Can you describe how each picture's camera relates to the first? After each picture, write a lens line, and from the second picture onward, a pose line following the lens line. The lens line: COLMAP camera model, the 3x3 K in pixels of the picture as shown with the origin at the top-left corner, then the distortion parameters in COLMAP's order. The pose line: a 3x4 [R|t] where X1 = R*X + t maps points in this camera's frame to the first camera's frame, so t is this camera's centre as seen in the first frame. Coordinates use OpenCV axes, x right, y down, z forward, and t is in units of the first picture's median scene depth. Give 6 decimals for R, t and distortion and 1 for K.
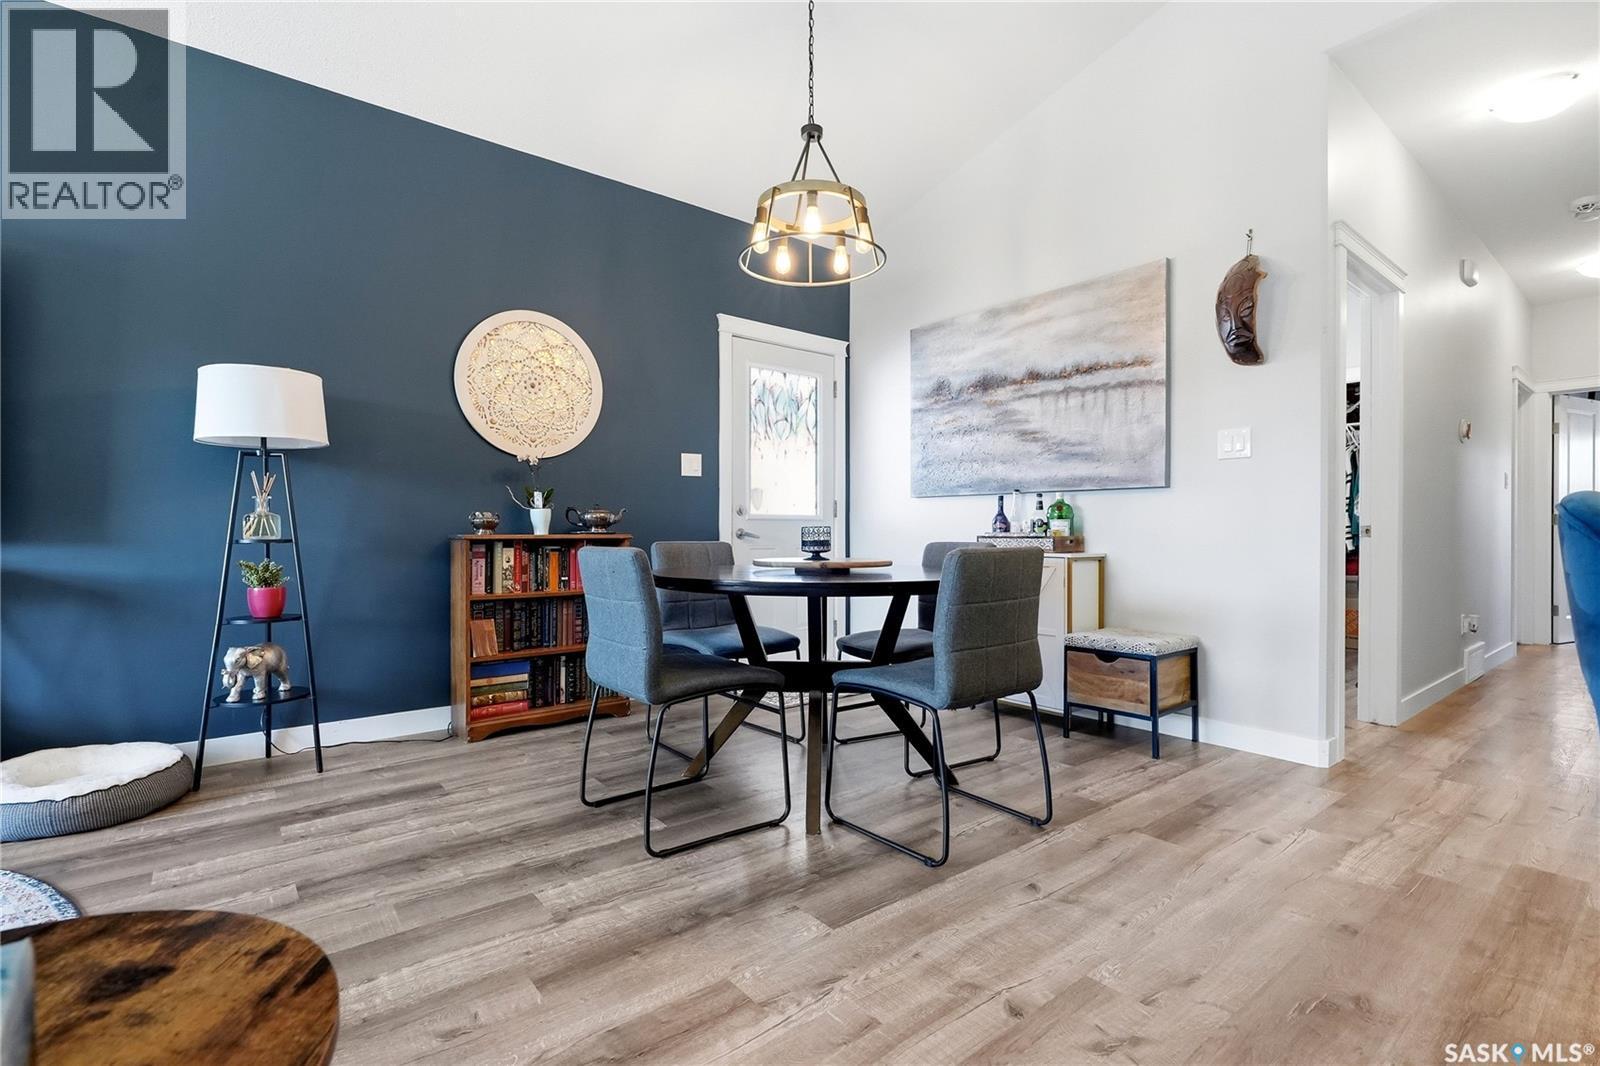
lens RADIAL K [[759.9, 0, 800.0], [0, 759.9, 533.0], [0, 0, 1]] dist [-0.003519, -0.000349]
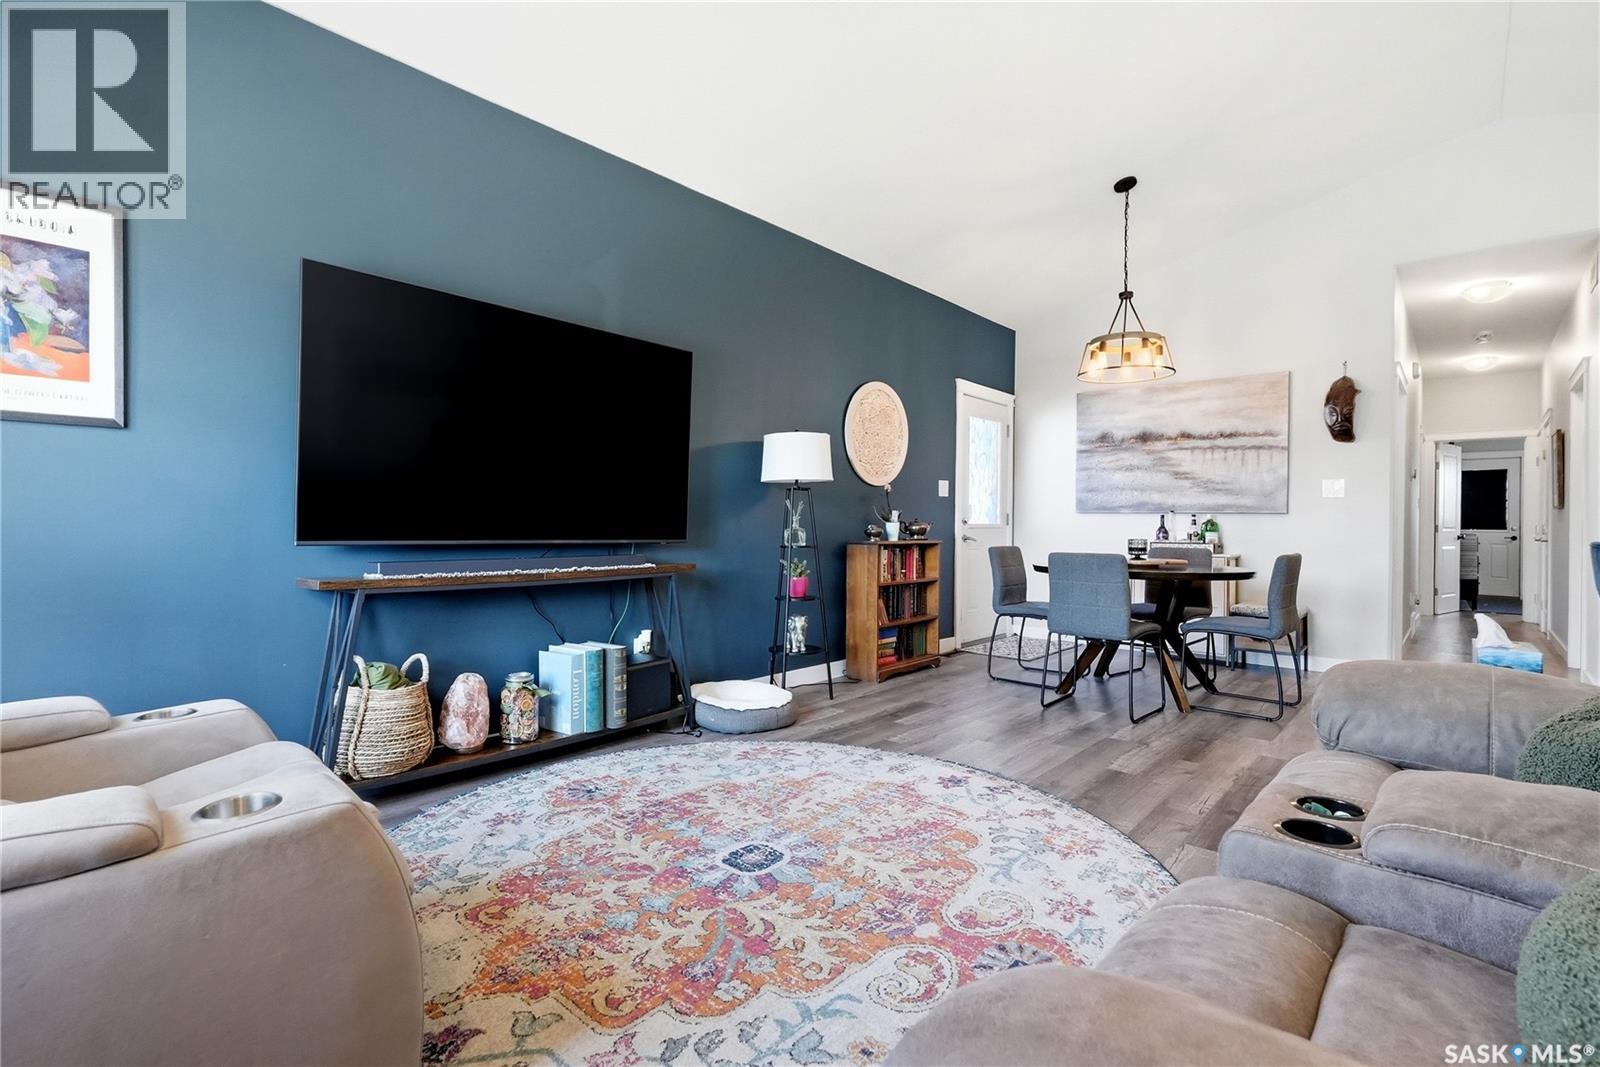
lens RADIAL K [[771.8, 0, 800.0], [0, 771.8, 533.5], [0, 0, 1]] dist [-0.003691, -0.000138]
pose [[0.984709, 0.005874, 0.174109, -0.745982], [-0.008058, 0.999897, 0.011843, -0.026341], [-0.174022, -0.013065, 0.984655, -0.392224]]
